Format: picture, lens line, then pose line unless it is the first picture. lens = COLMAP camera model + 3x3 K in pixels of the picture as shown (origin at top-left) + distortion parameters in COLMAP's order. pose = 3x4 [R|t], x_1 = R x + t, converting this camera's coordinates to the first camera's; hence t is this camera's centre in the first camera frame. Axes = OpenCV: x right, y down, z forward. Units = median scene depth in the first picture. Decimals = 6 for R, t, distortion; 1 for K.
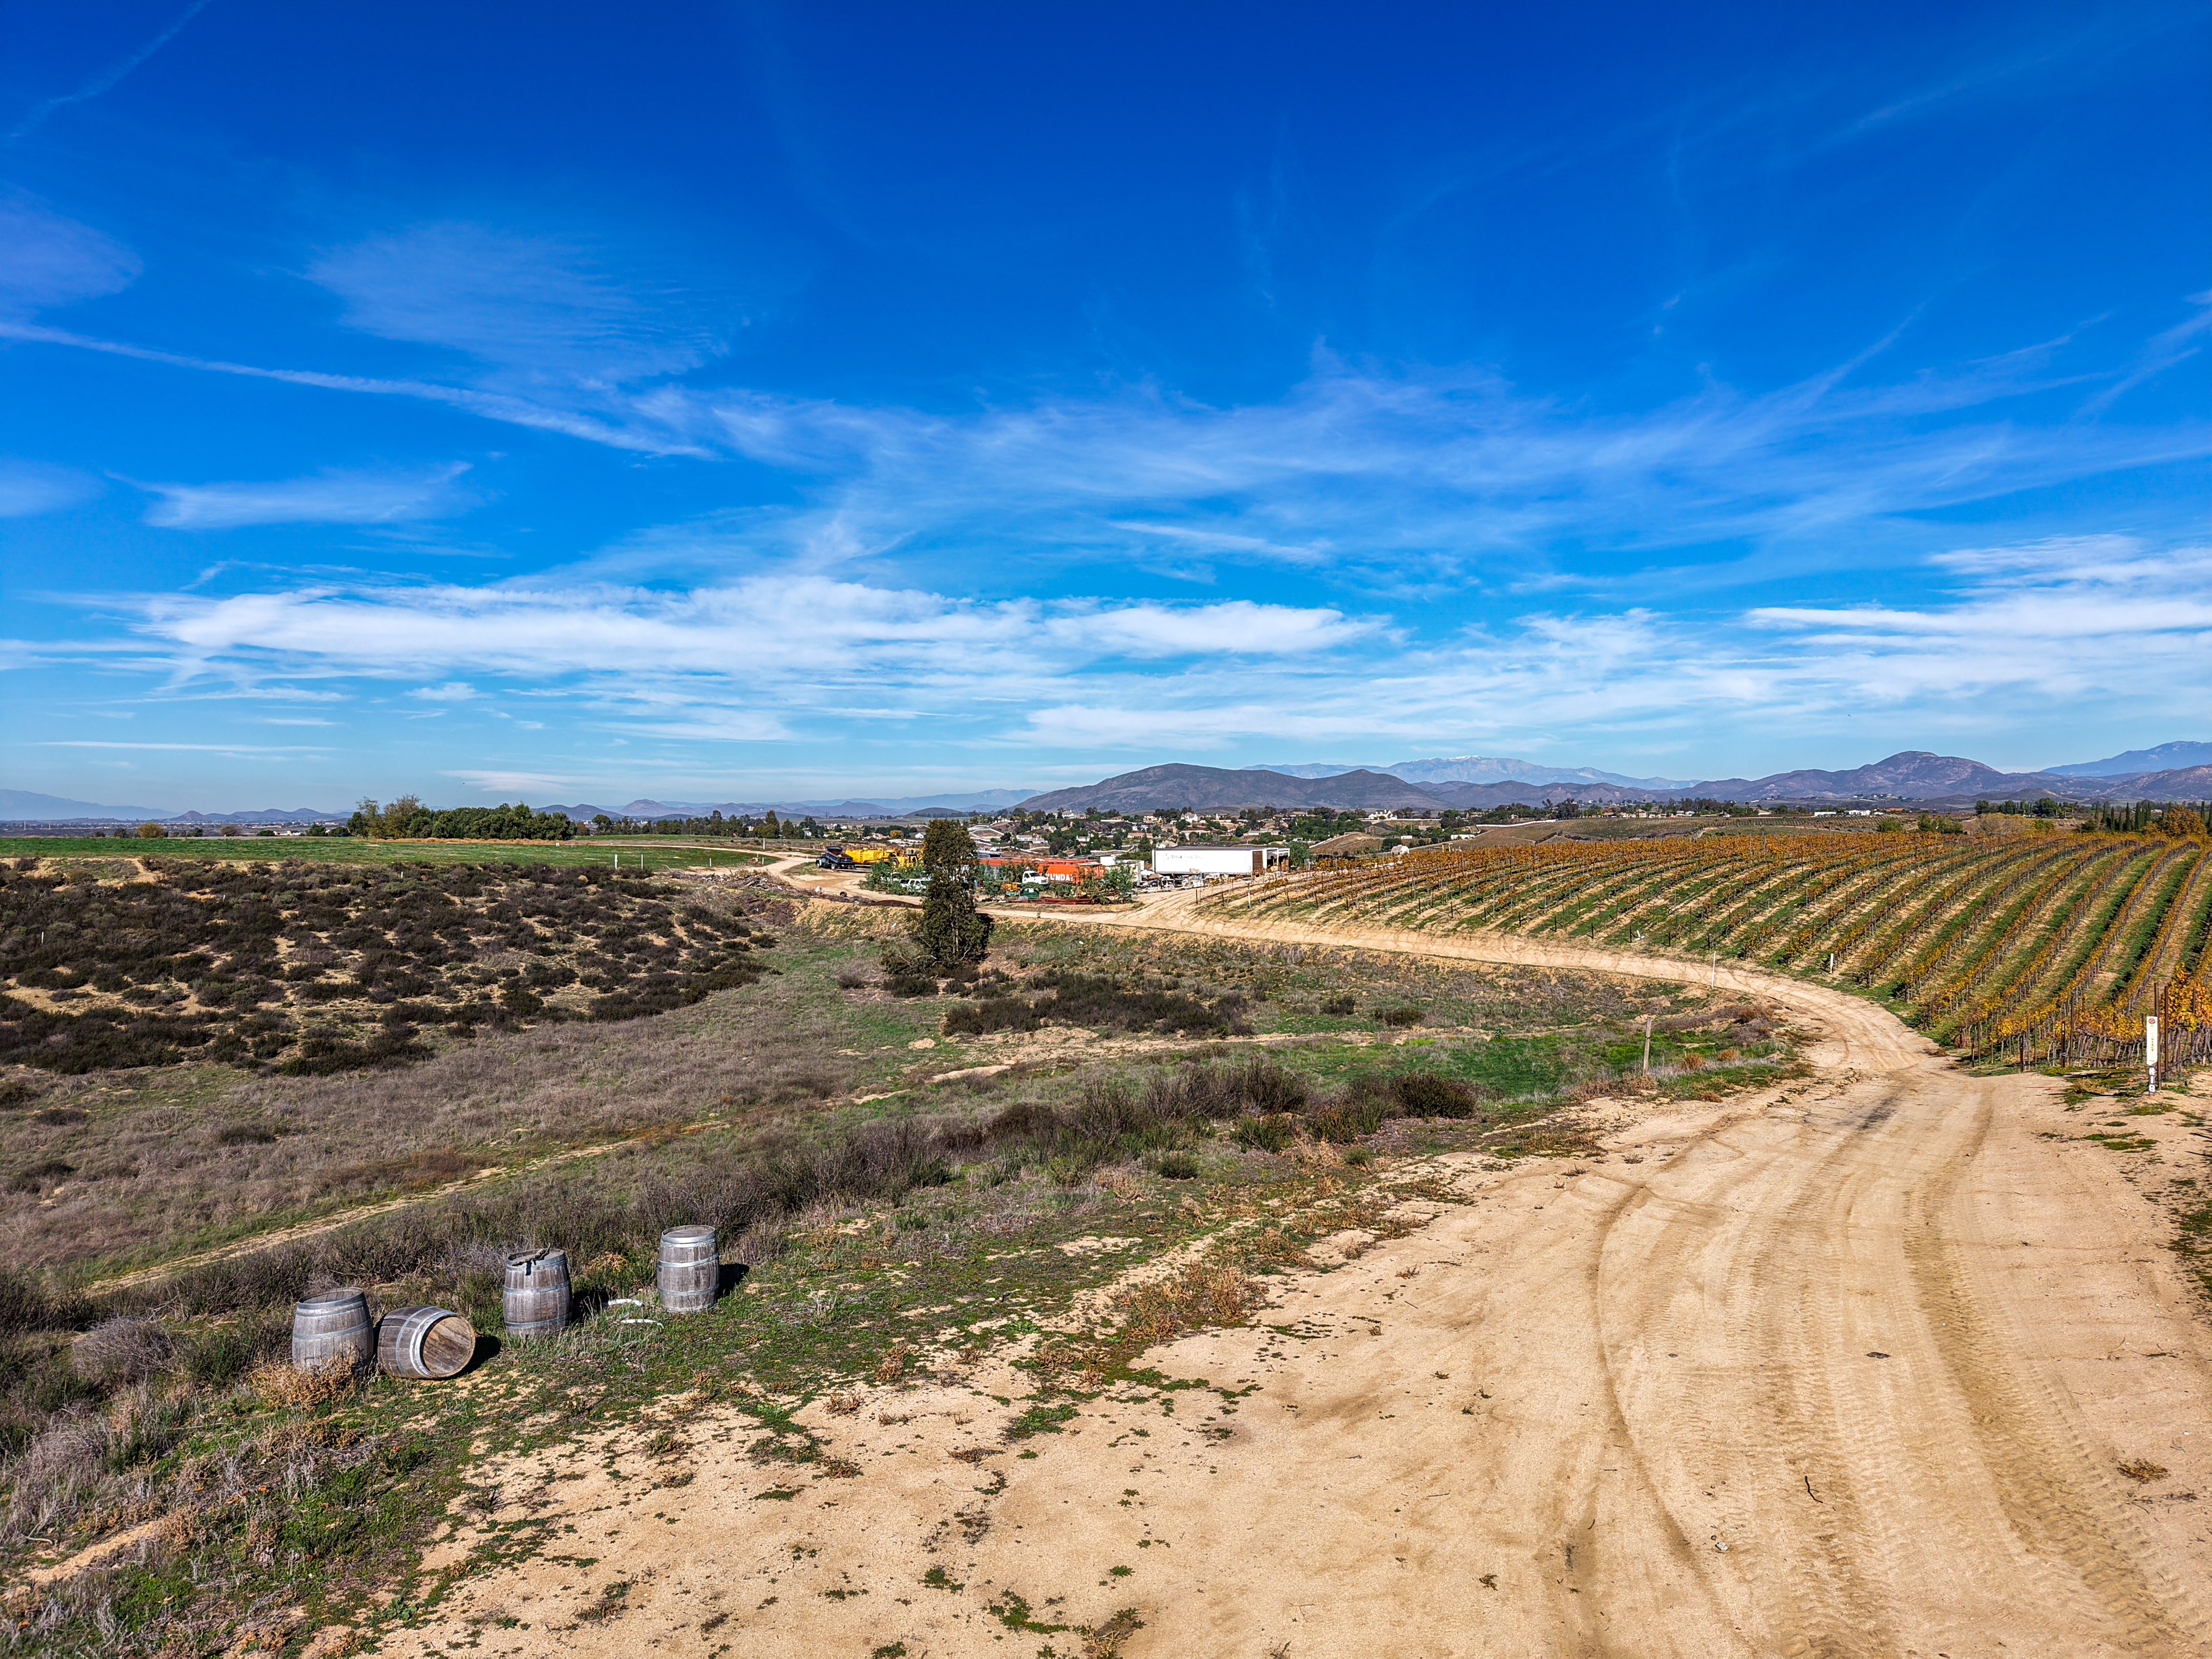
lens RADIAL K [[1480.6, 0, 1085.0], [0, 1480.6, 831.6], [0, 0, 1]] dist [0.042689, -0.073876]
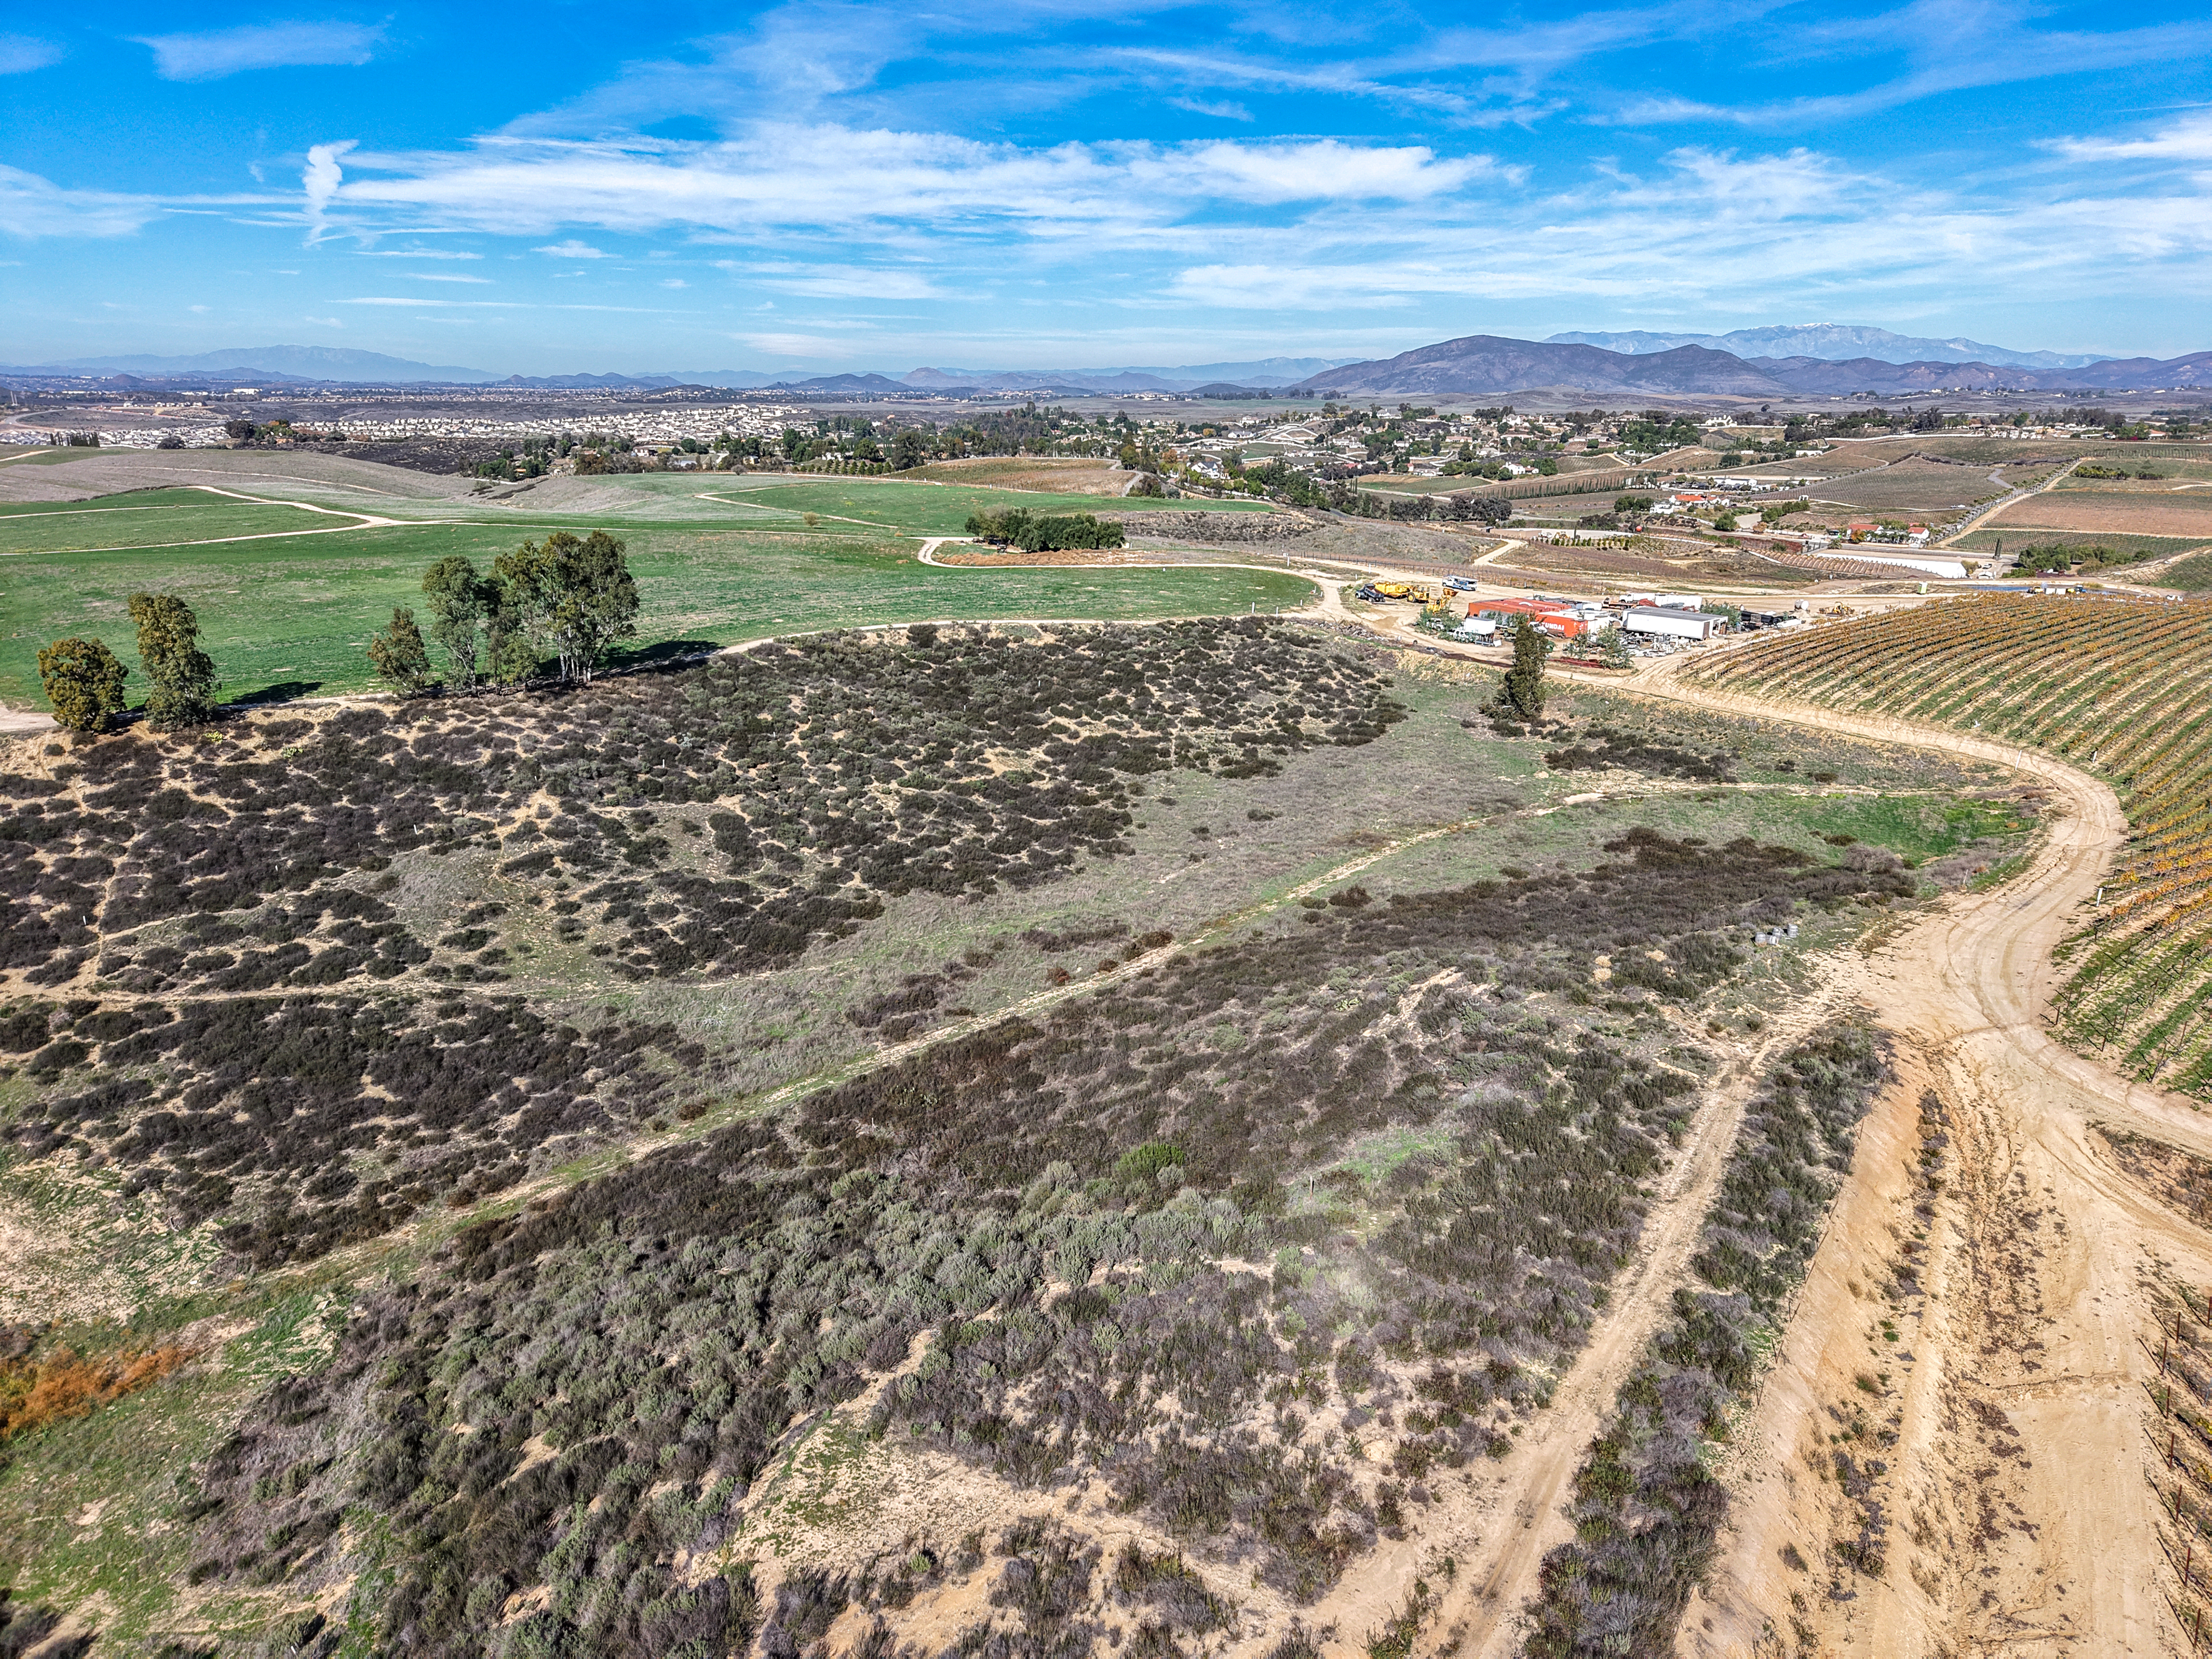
lens RADIAL K [[1538.7, 0, 1106.0], [0, 1538.7, 829.5], [0, 0, 1]] dist [0.002398, 0.001314]
pose [[0.987047, 0.062945, -0.147565, -0.281730], [-0.020536, 0.961821, 0.272910, -0.234856], [0.159109, -0.266344, 0.950655, -0.708036]]
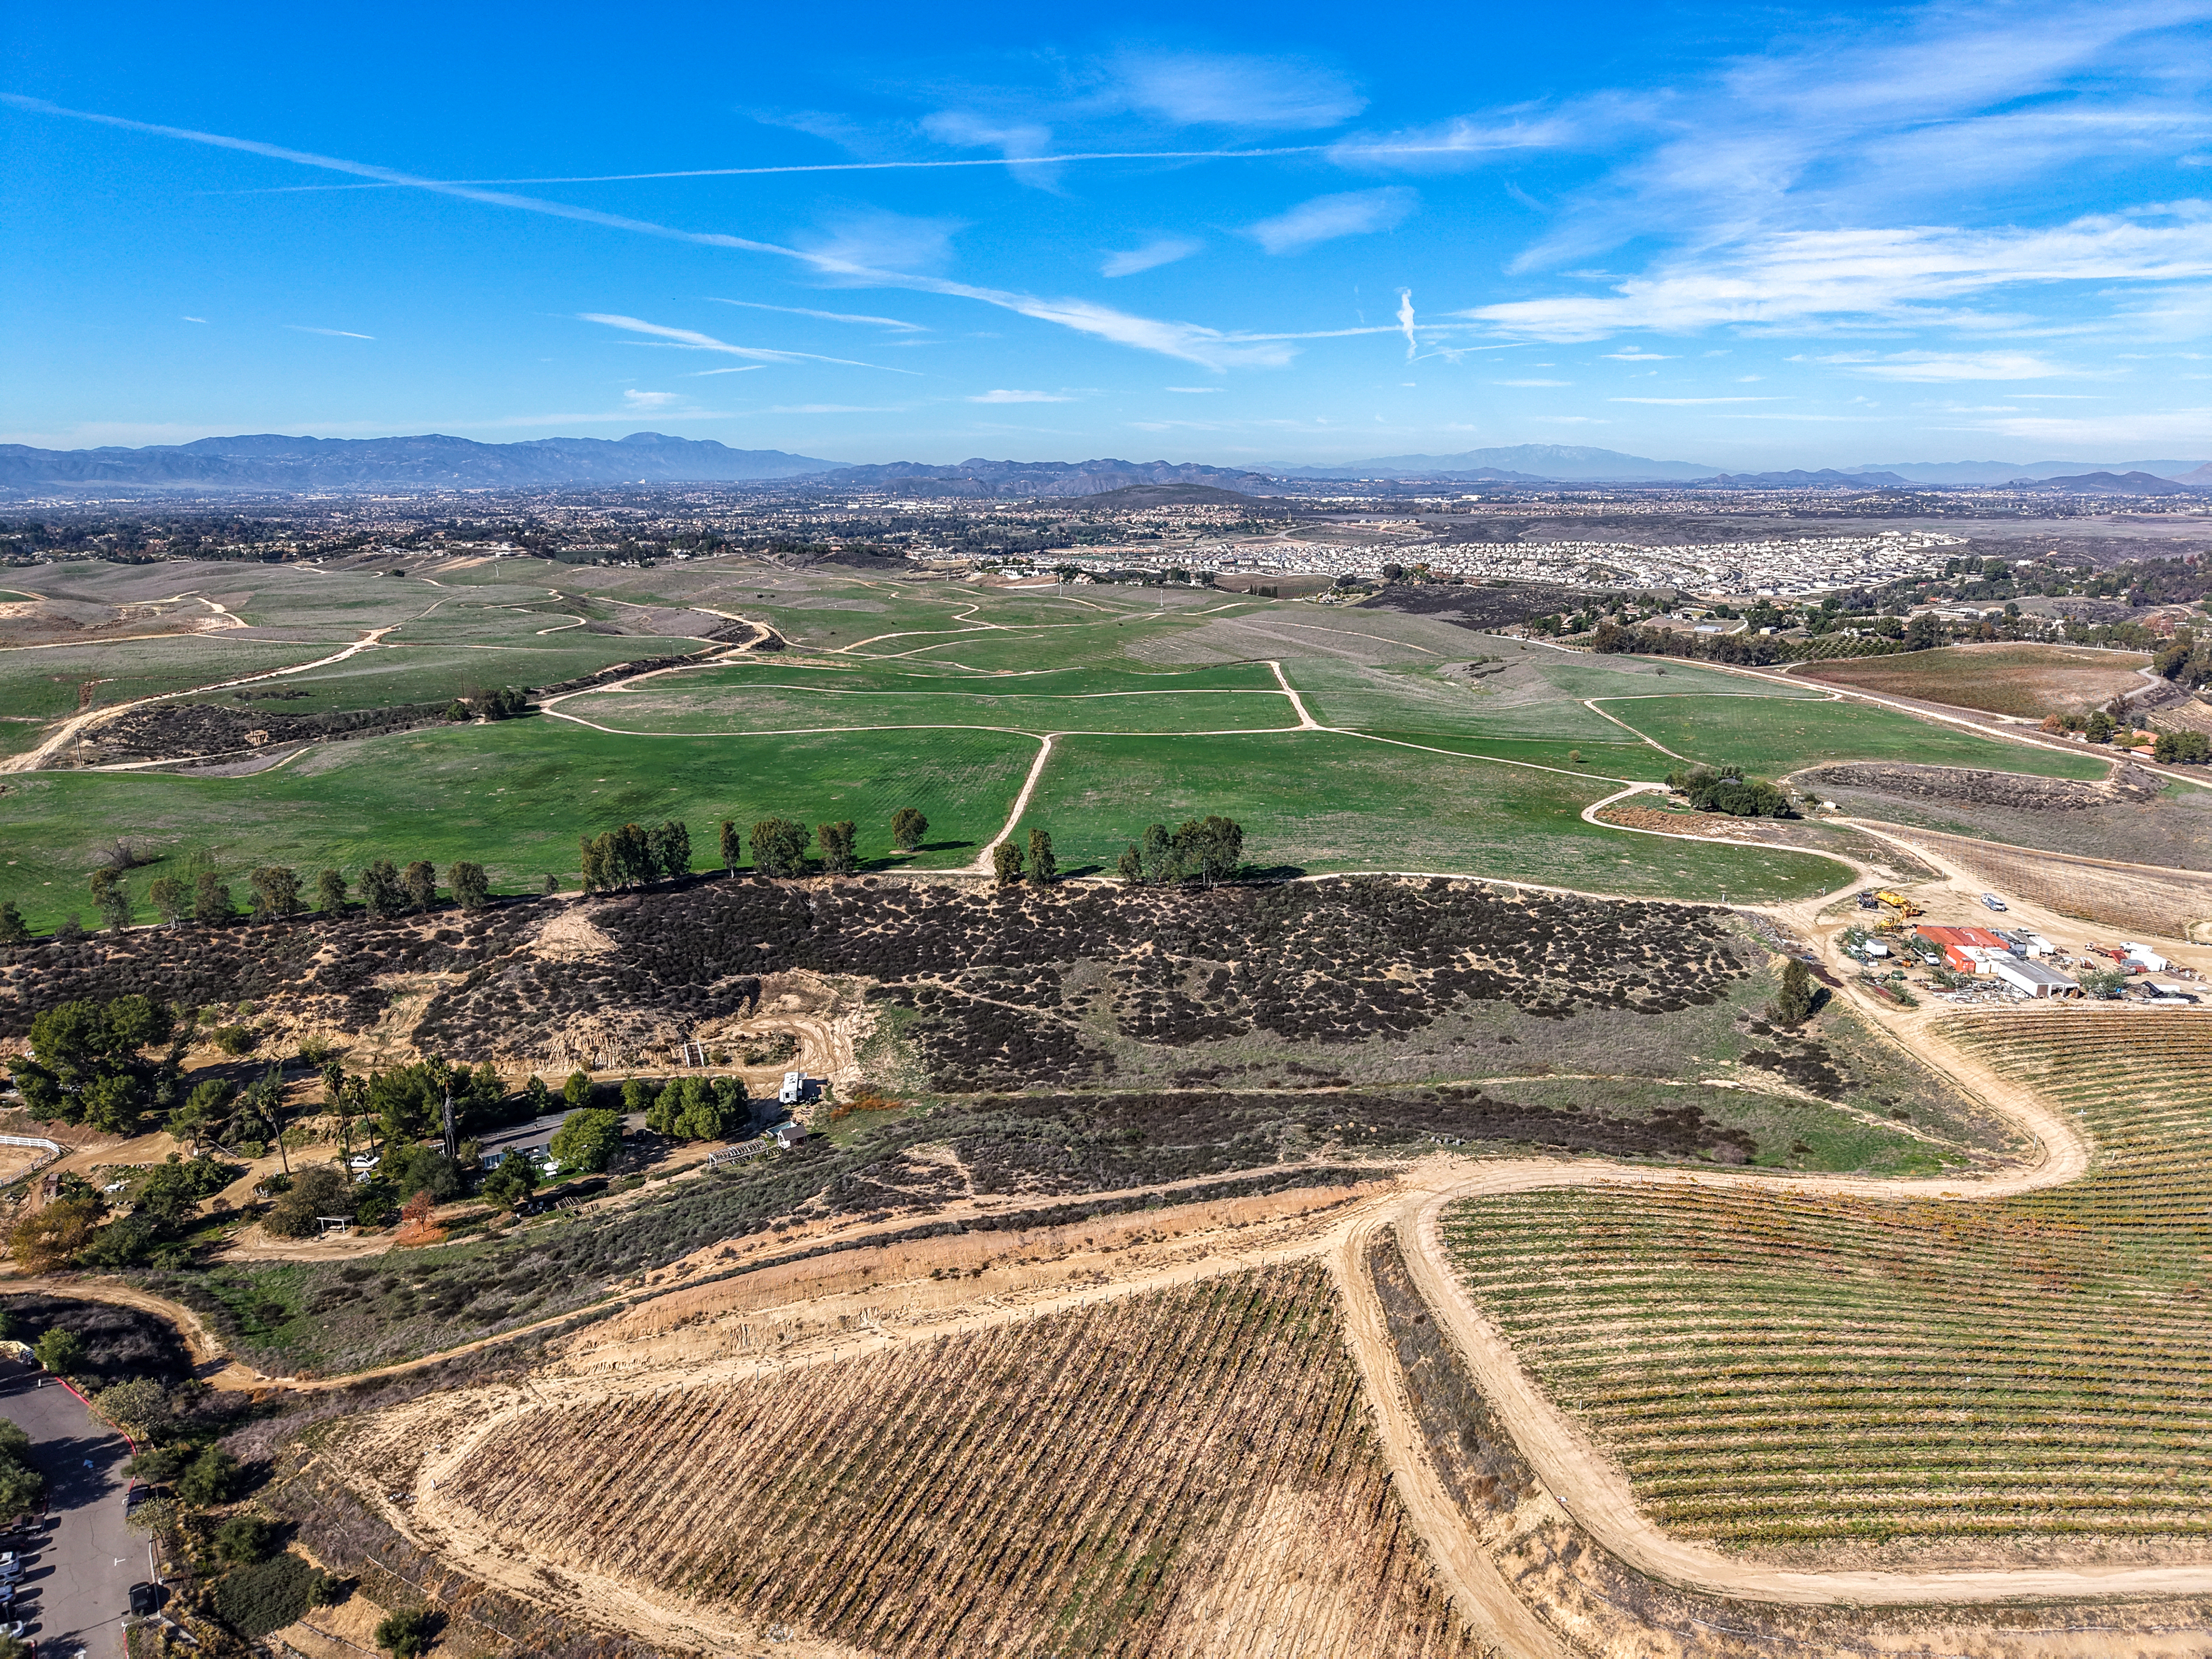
lens RADIAL K [[1567.9, 0, 1104.1], [0, 1567.9, 667.8], [0, 0, 1]] dist [0.004598, 0.001511]
pose [[0.609450, 0.125282, -0.782863, 1.104711], [-0.016482, 0.989225, 0.145475, -0.782349], [0.792653, -0.075757, 0.604948, -1.285640]]
